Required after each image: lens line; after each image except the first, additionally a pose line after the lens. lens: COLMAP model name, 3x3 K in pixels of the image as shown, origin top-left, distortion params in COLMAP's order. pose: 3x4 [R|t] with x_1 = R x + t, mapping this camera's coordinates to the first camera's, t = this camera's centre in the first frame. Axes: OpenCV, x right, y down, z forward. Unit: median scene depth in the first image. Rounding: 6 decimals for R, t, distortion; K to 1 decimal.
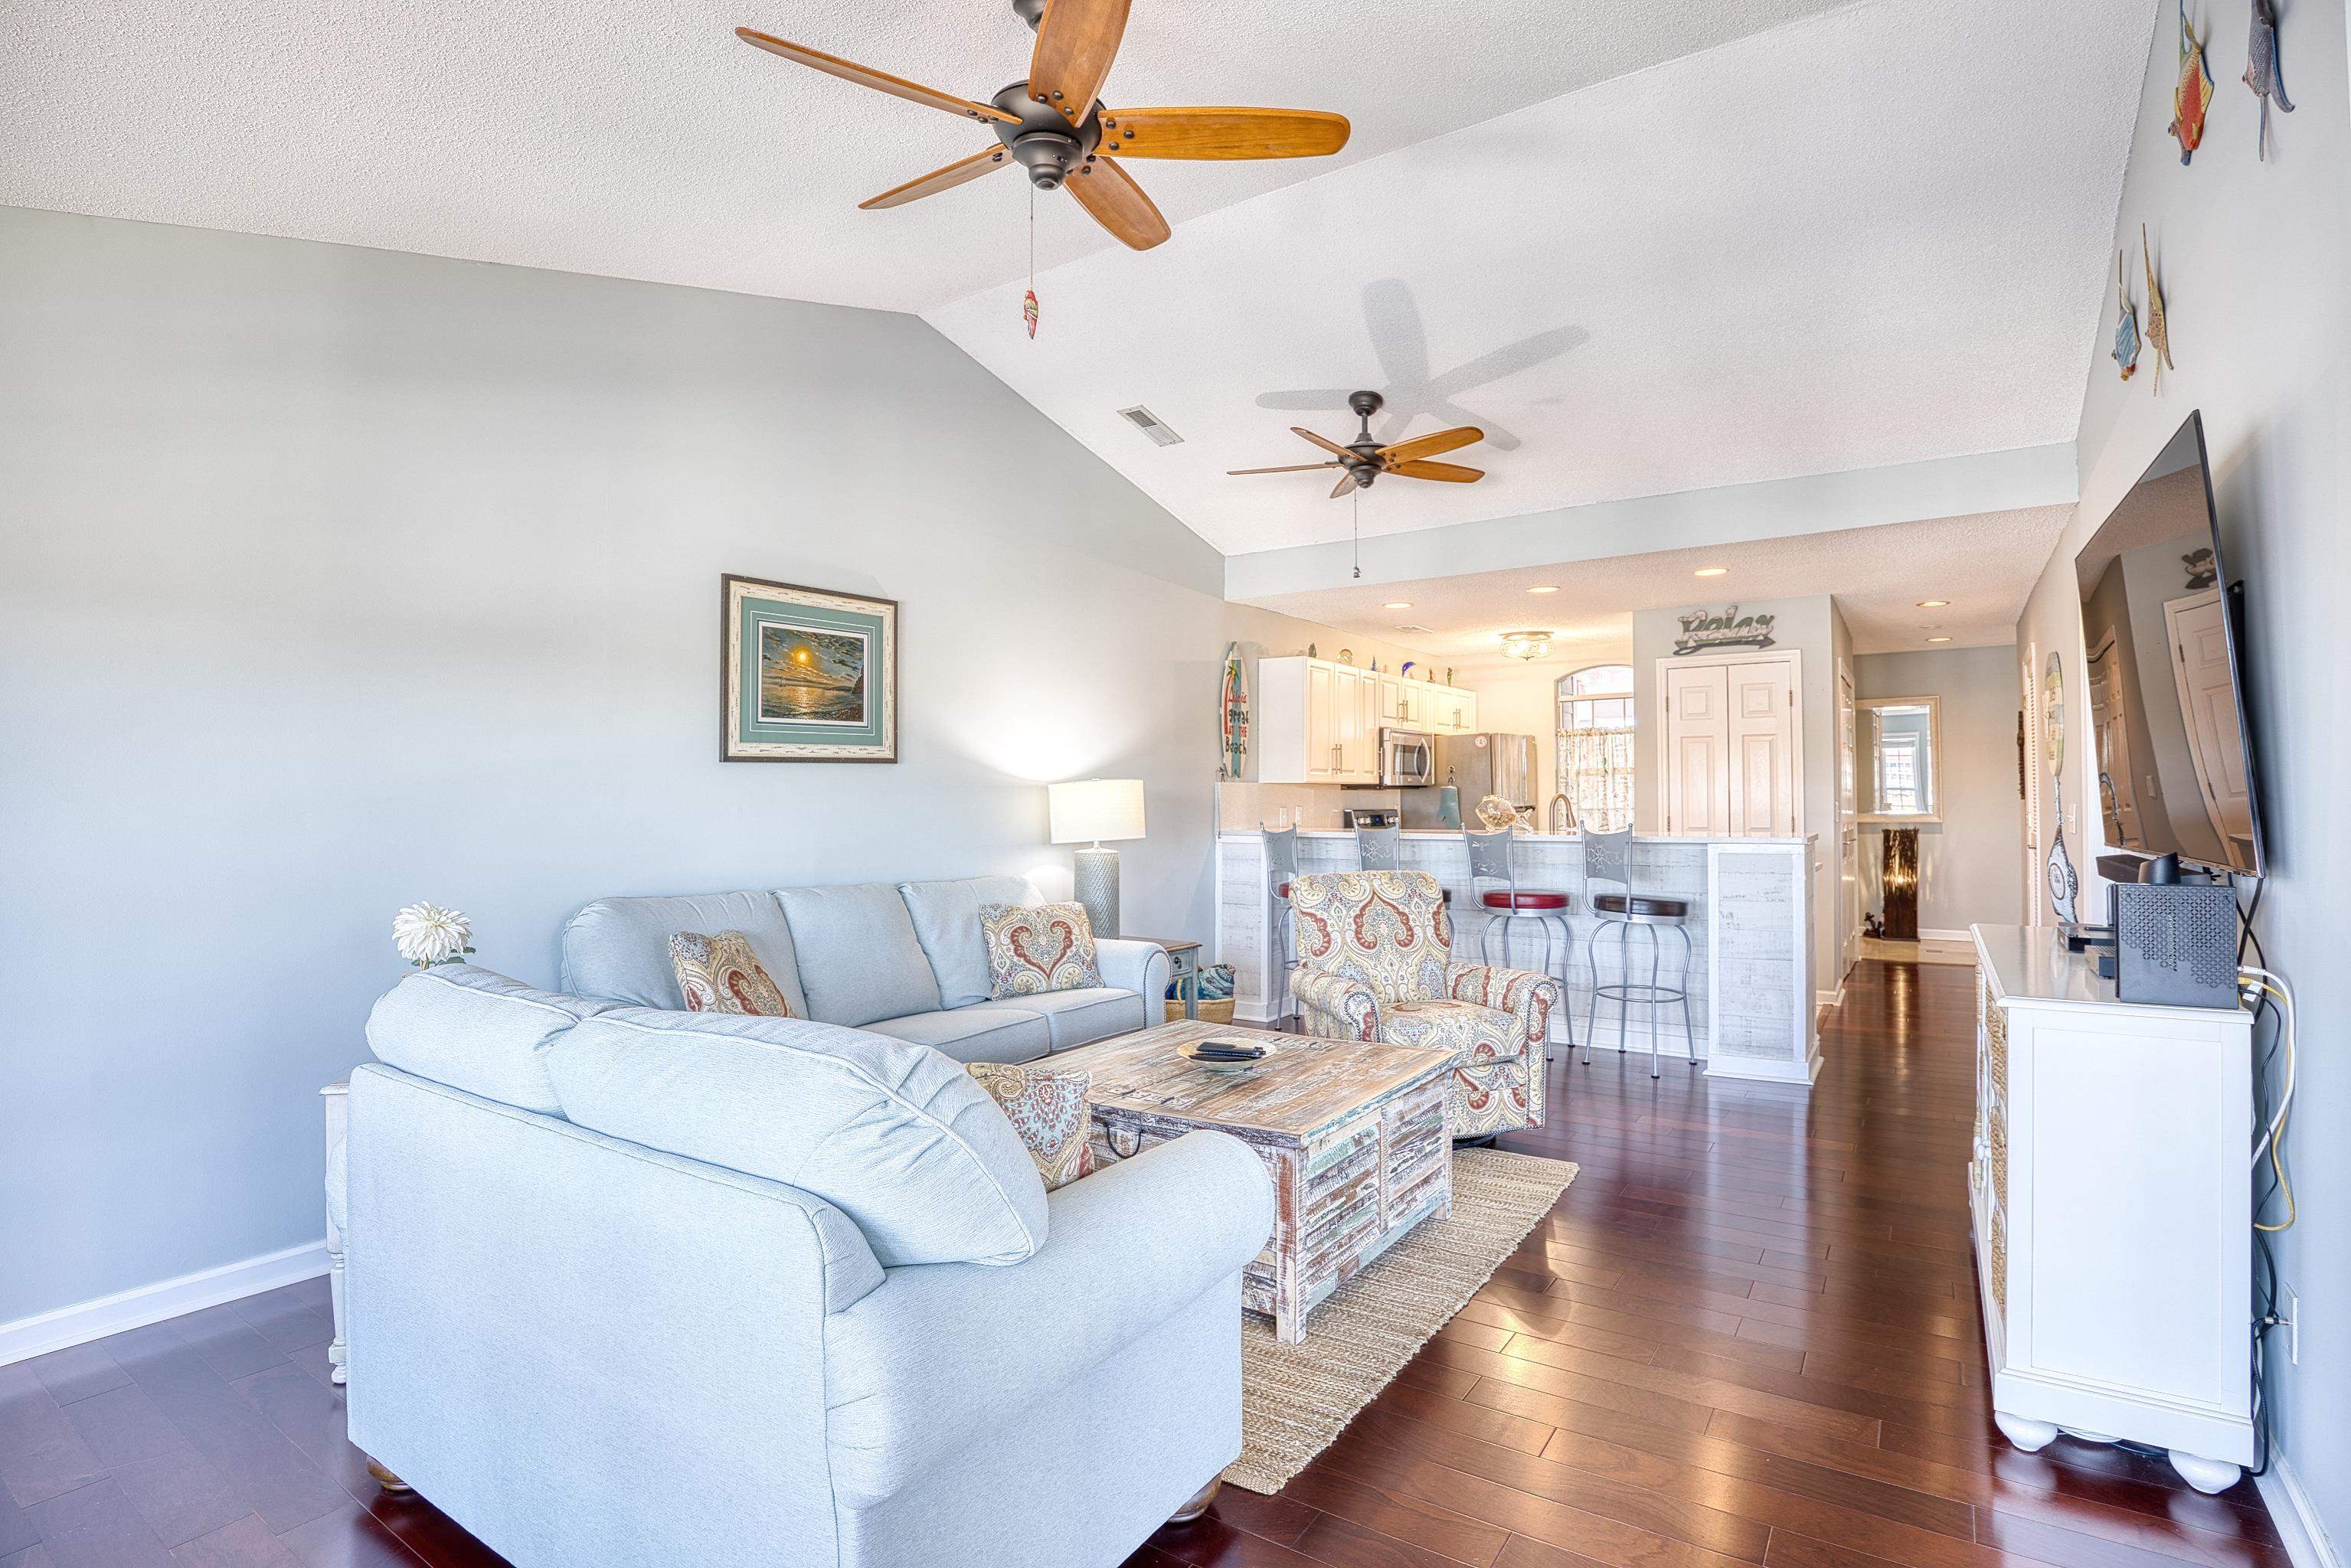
lens RADIAL K [[1133.9, 0, 1196.7], [0, 1133.9, 778.1], [0, 0, 1]] dist [-0.068562, 0.020687]
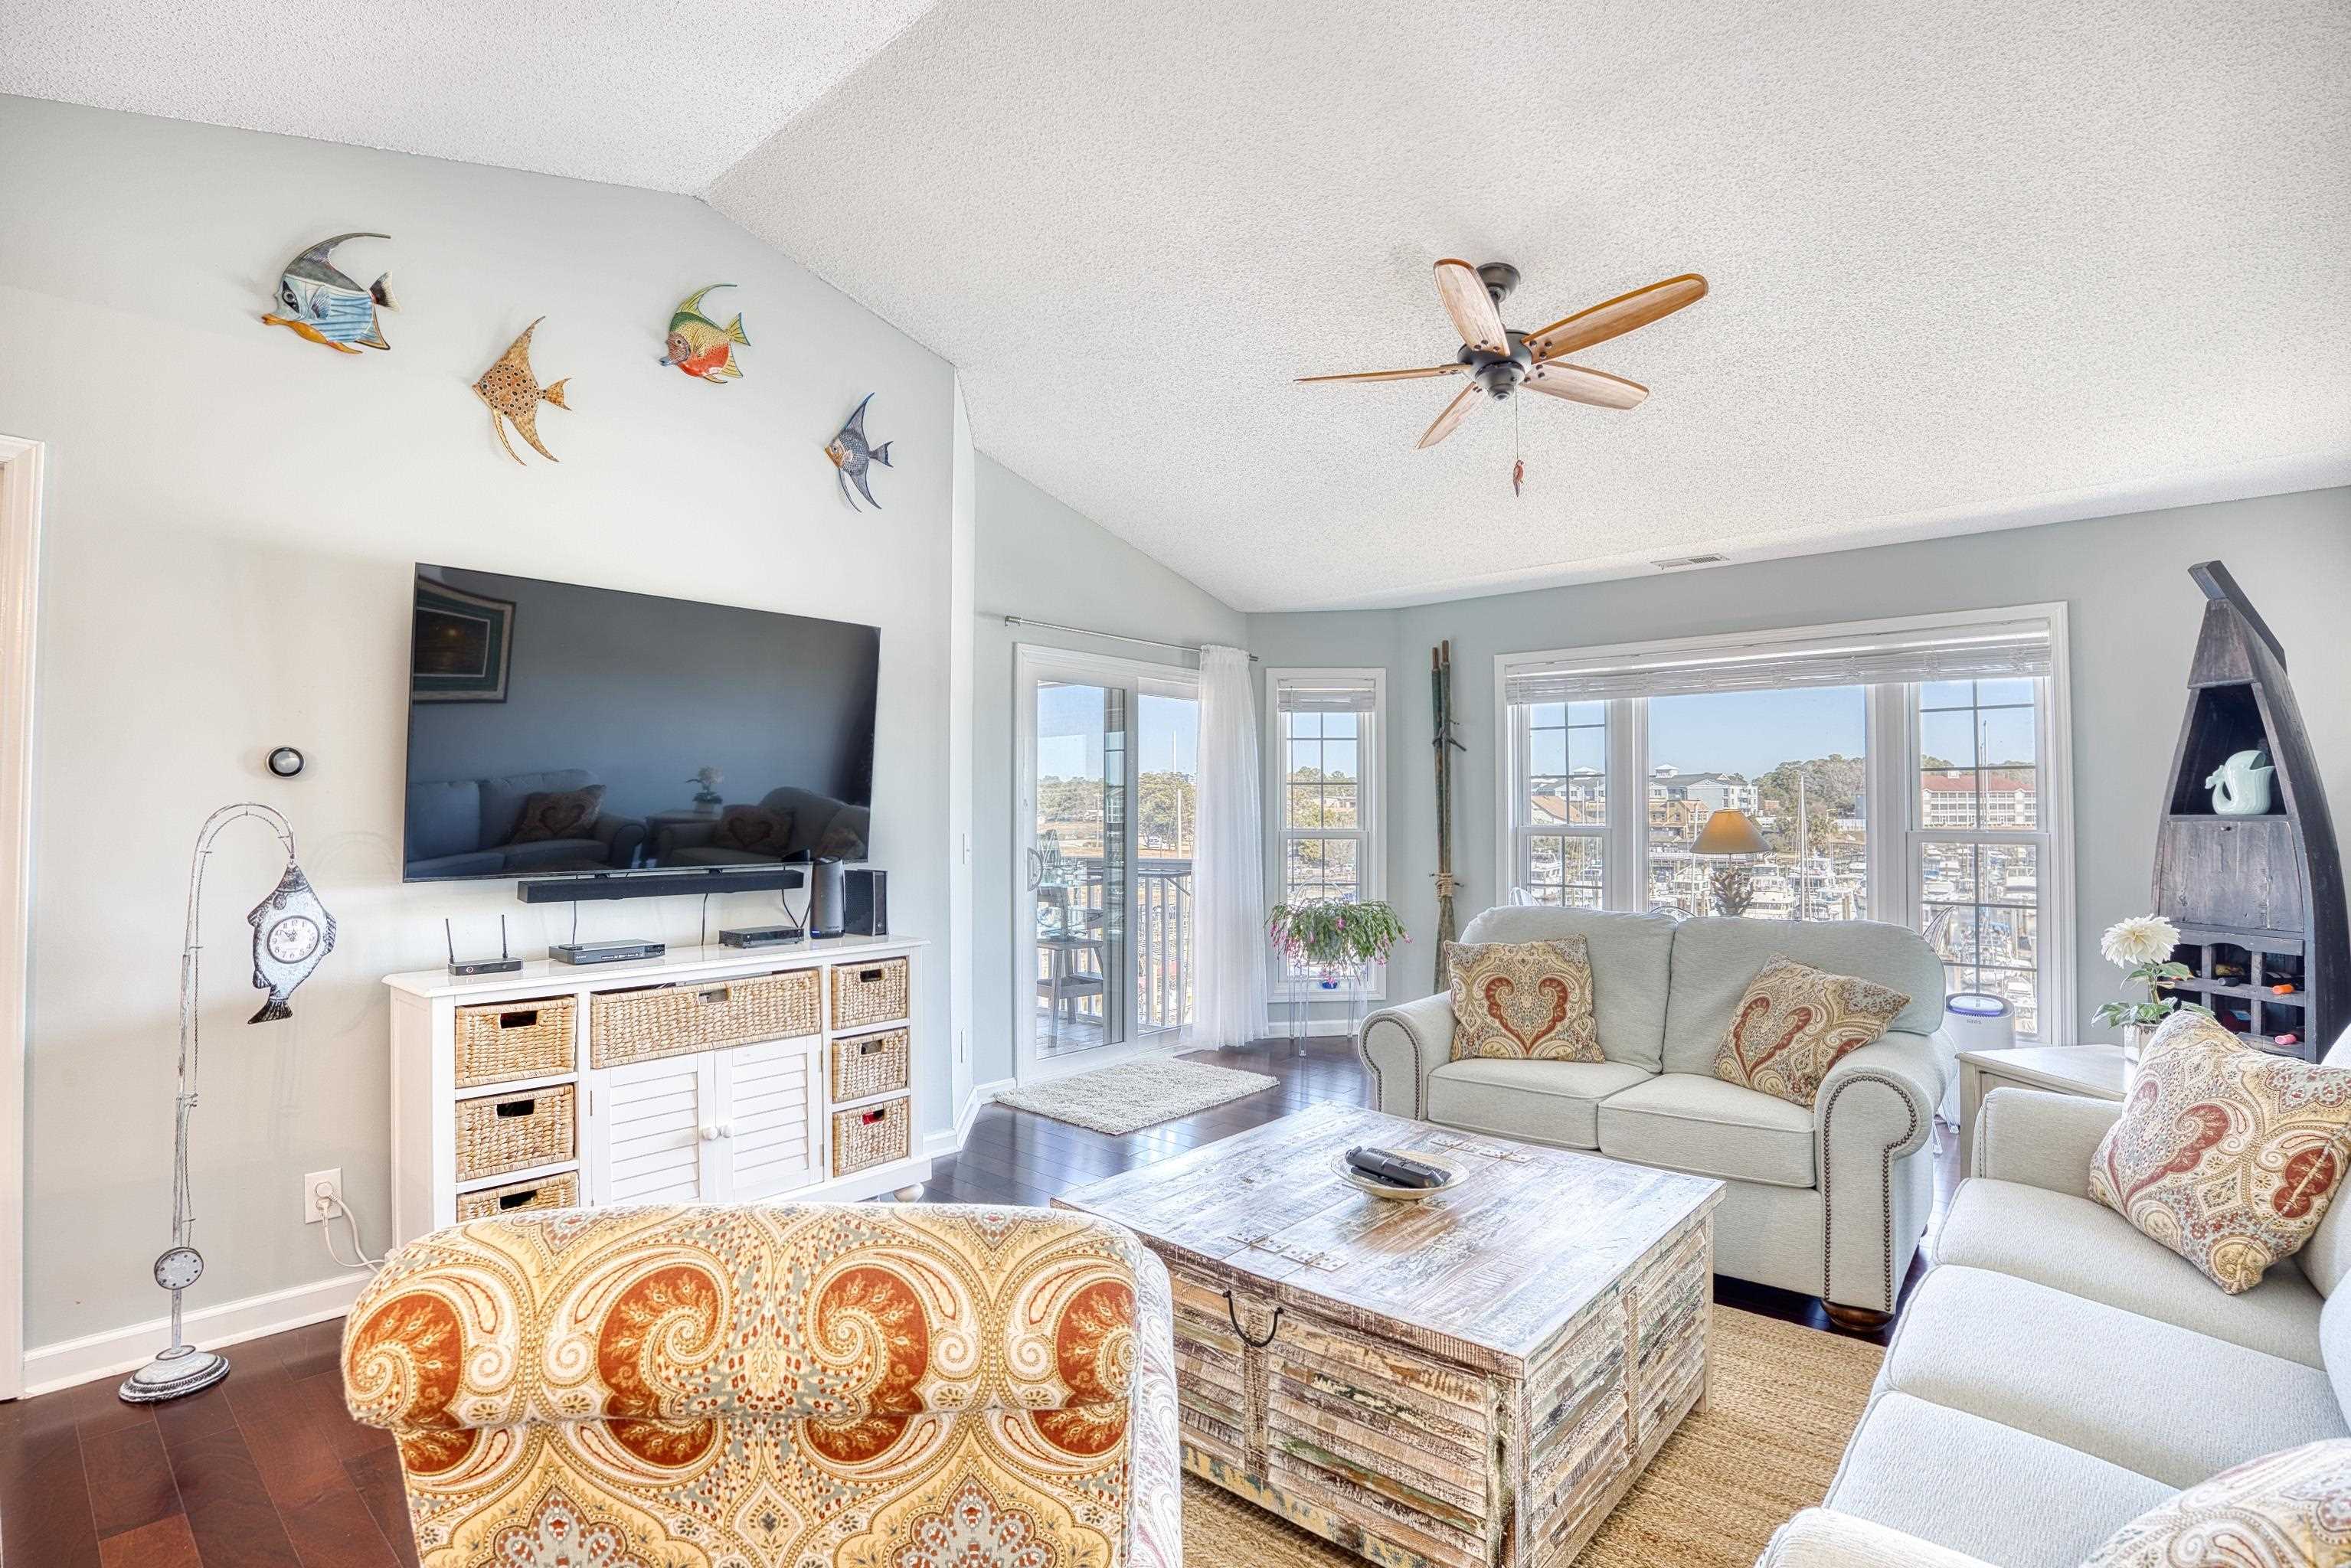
lens RADIAL K [[1124.8, 0, 1167.1], [0, 1124.8, 775.2], [0, 0, 1]] dist [-0.044559, 0.000864]
pose [[-0.989184, 0.012474, 0.146149, 0.042659], [0.005150, 0.998716, -0.050388, 0.013905], [-0.146590, -0.049090, -0.987979, 1.146975]]
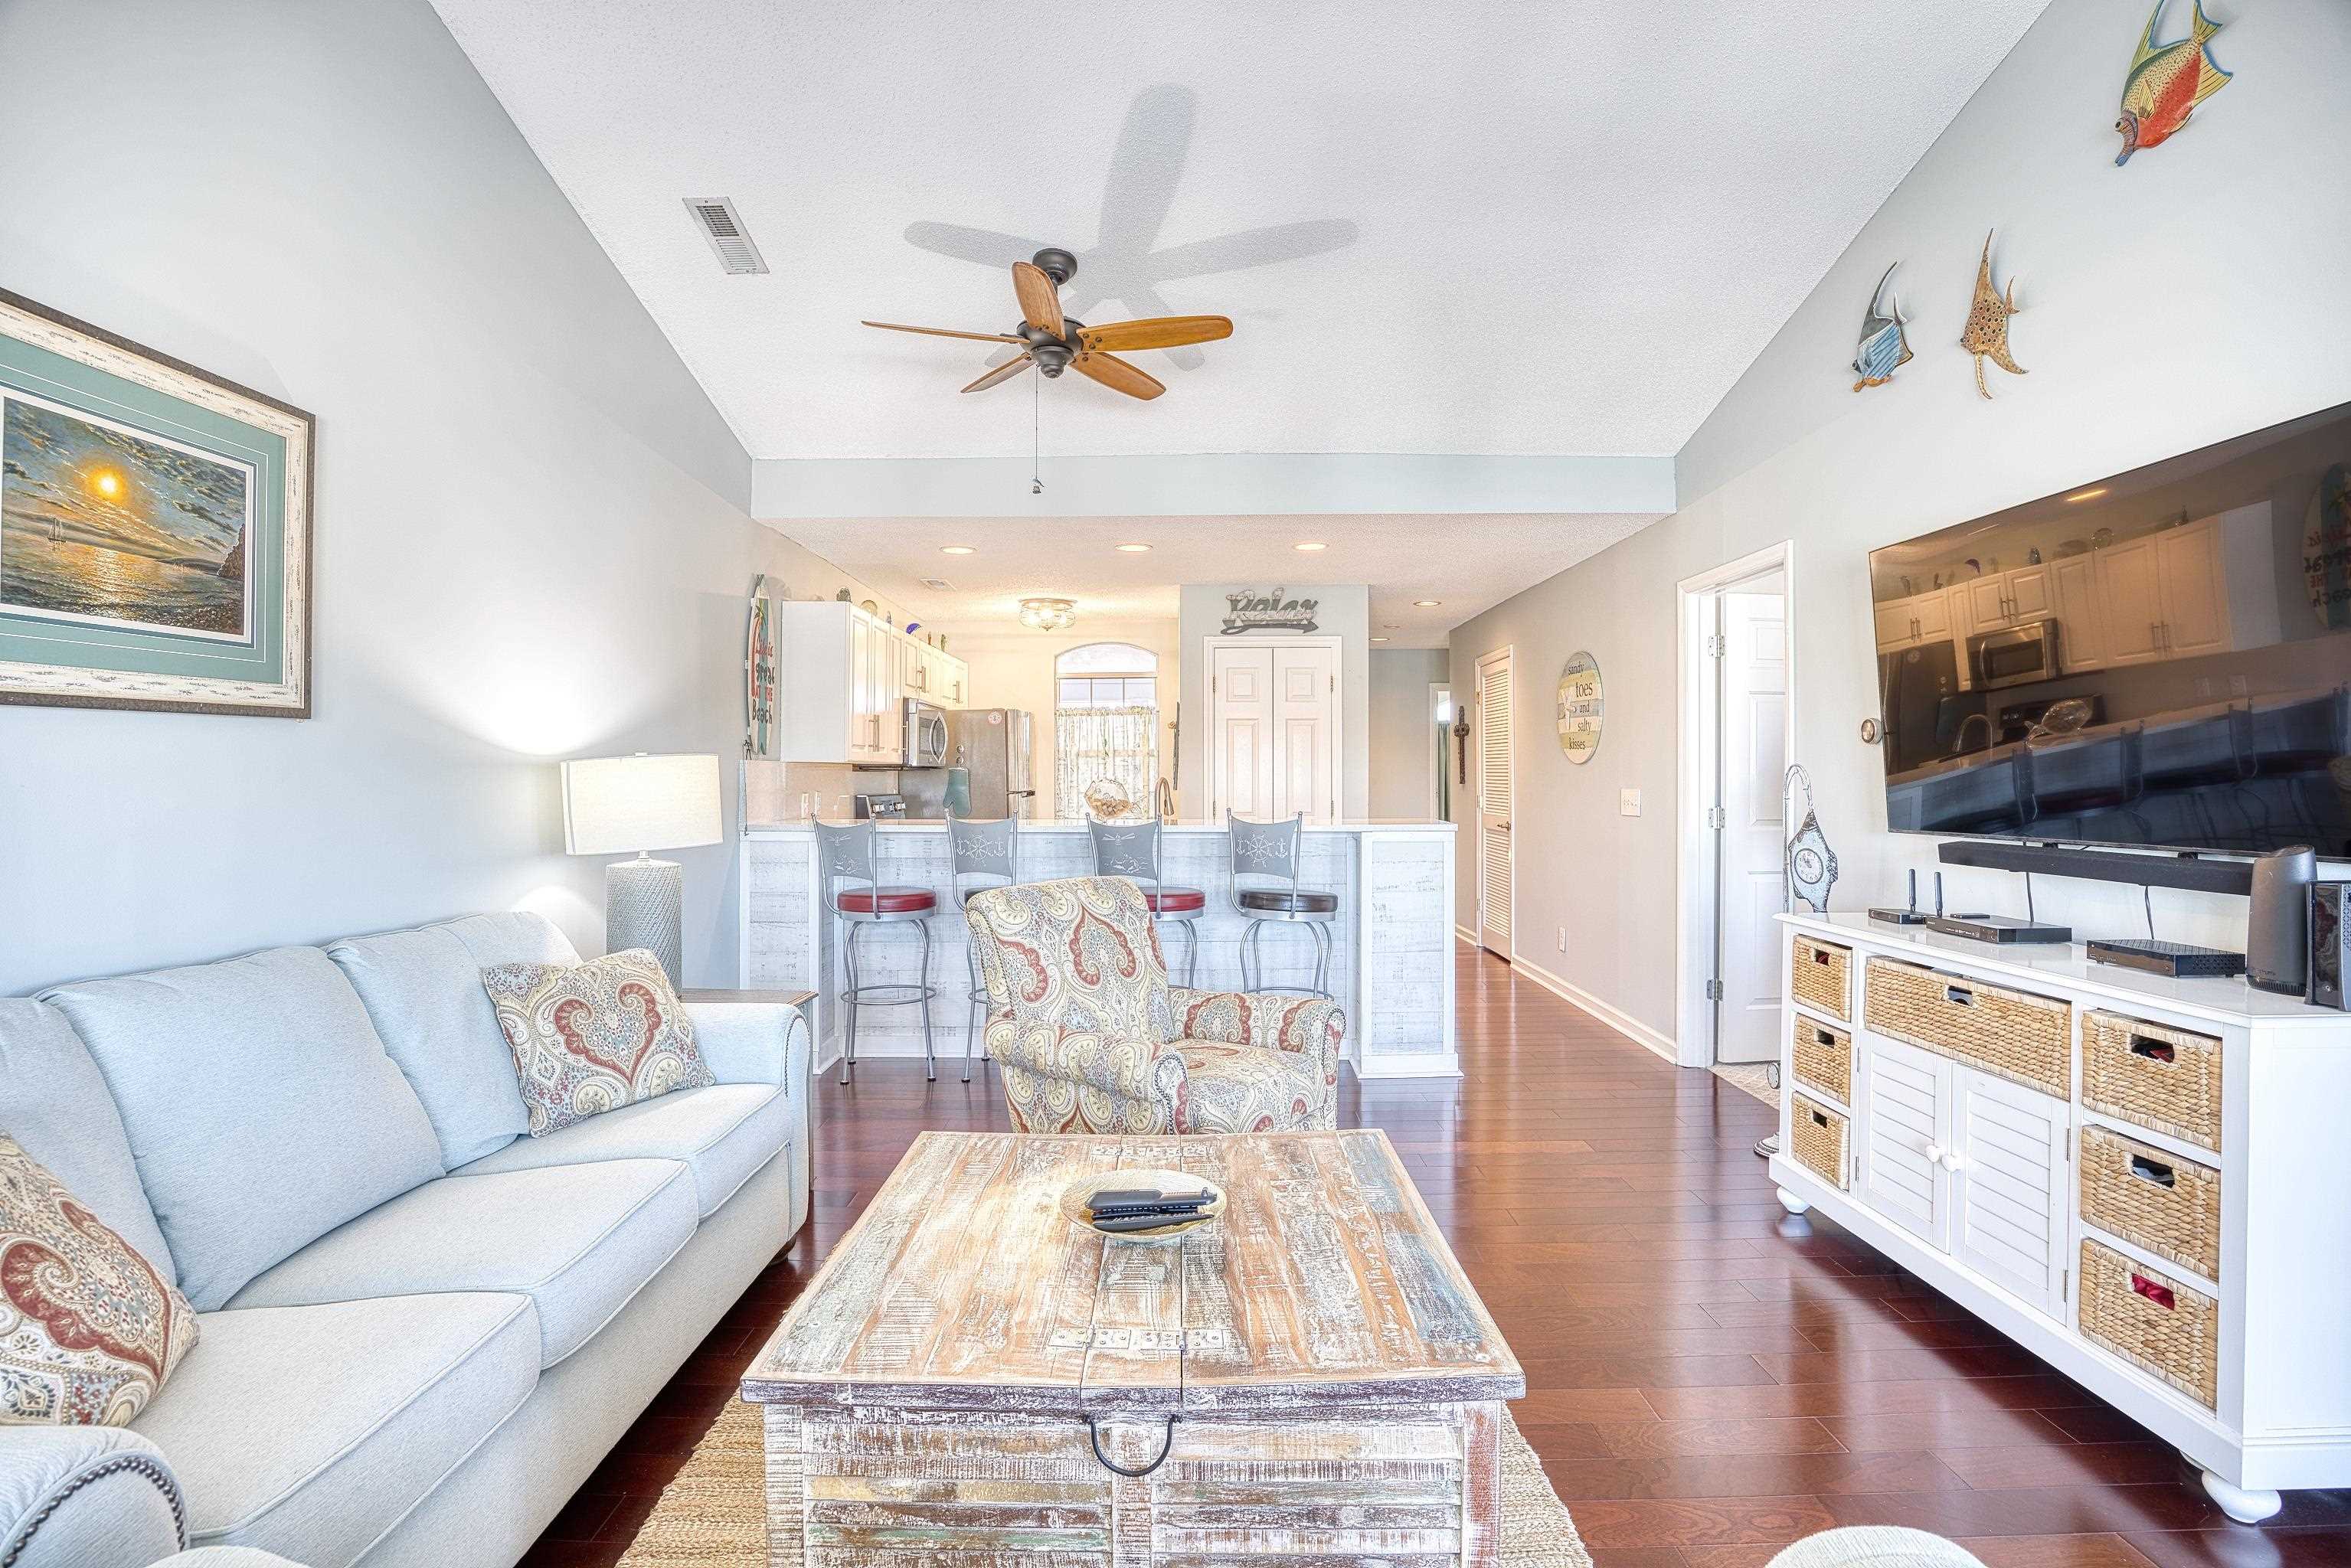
lens RADIAL K [[1101.3, 0, 1170.1], [0, 1101.3, 777.0], [0, 0, 1]] dist [-0.065843, 0.018872]
pose [[0.836543, 0.003269, 0.547891, -0.186459], [-0.011896, 0.999855, 0.012197, 0.003450], [-0.547772, -0.016721, 0.836461, 0.330730]]
